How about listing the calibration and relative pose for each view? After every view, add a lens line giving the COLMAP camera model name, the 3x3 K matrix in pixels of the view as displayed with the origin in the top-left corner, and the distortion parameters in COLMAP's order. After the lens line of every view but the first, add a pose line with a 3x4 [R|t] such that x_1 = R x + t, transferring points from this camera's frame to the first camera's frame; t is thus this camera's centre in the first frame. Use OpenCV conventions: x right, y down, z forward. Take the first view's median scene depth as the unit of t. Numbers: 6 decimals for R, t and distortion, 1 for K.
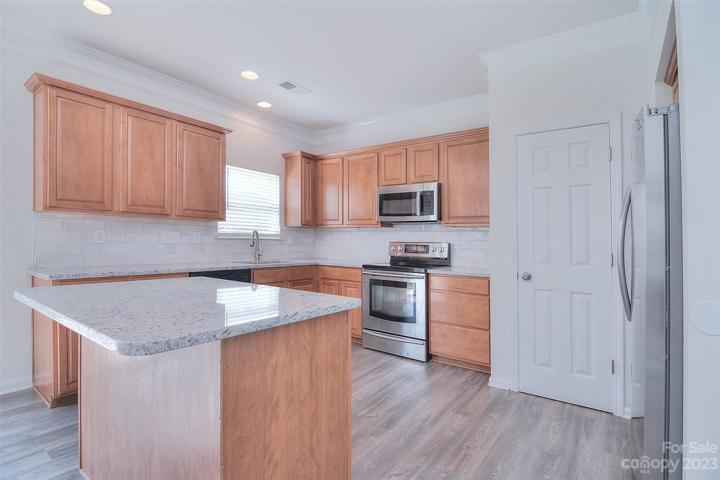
lens RADIAL K [[348.7, 0, 361.0], [0, 348.7, 234.8], [0, 0, 1]] dist [-0.018056, -0.002087]
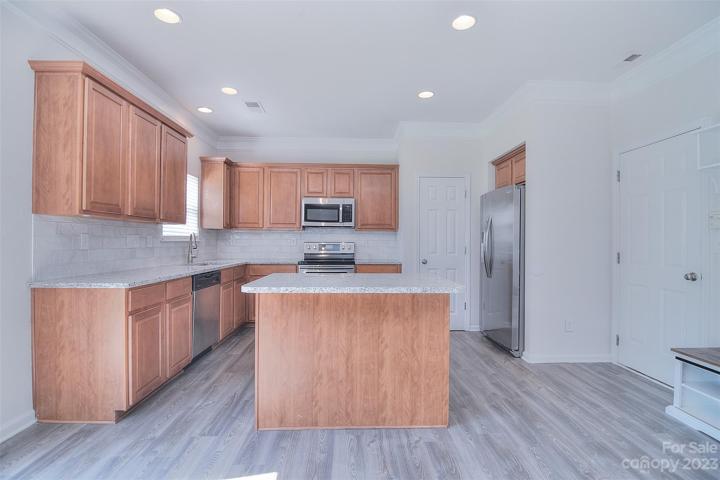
lens RADIAL K [[348.7, 0, 364.0], [0, 348.7, 242.8], [0, 0, 1]] dist [-0.018056, -0.002087]
pose [[0.784609, -0.018011, 0.619729, -0.603321], [-0.001493, 0.999520, 0.030940, -0.018485], [-0.619989, -0.025201, 0.784206, -0.108733]]
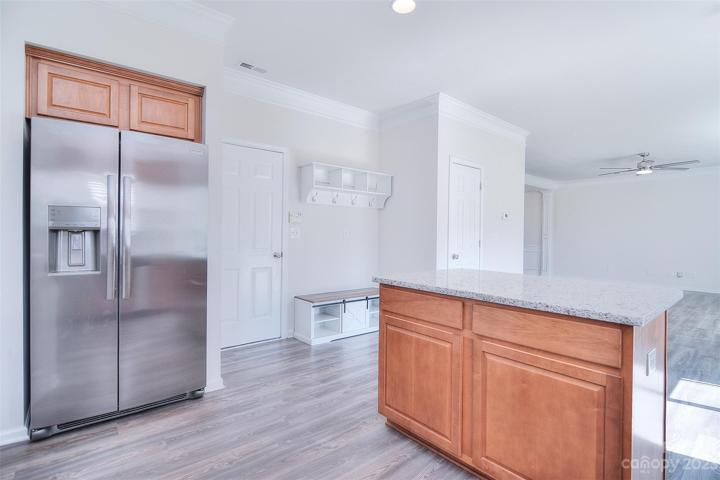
lens RADIAL K [[348.7, 0, 358.4], [0, 348.7, 236.2], [0, 0, 1]] dist [-0.018056, -0.002087]
pose [[-0.970804, -0.043166, 0.235957, -0.106617], [-0.047079, 0.998831, -0.010973, 0.012728], [-0.235207, -0.021761, -0.971702, 0.997197]]
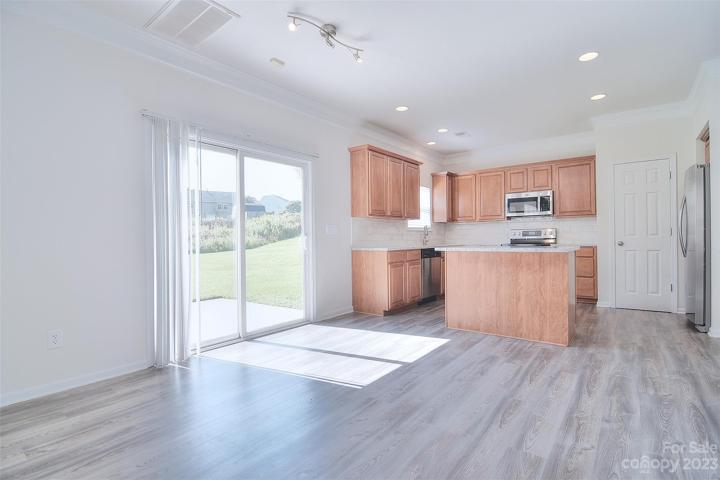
lens RADIAL K [[348.7, 0, 359.8], [0, 348.7, 247.7], [0, 0, 1]] dist [-0.018056, -0.002087]
pose [[0.998699, -0.034648, -0.037418, -0.607681], [0.036218, 0.998455, 0.042145, 0.012962], [0.035900, -0.043446, 0.998411, -0.629215]]
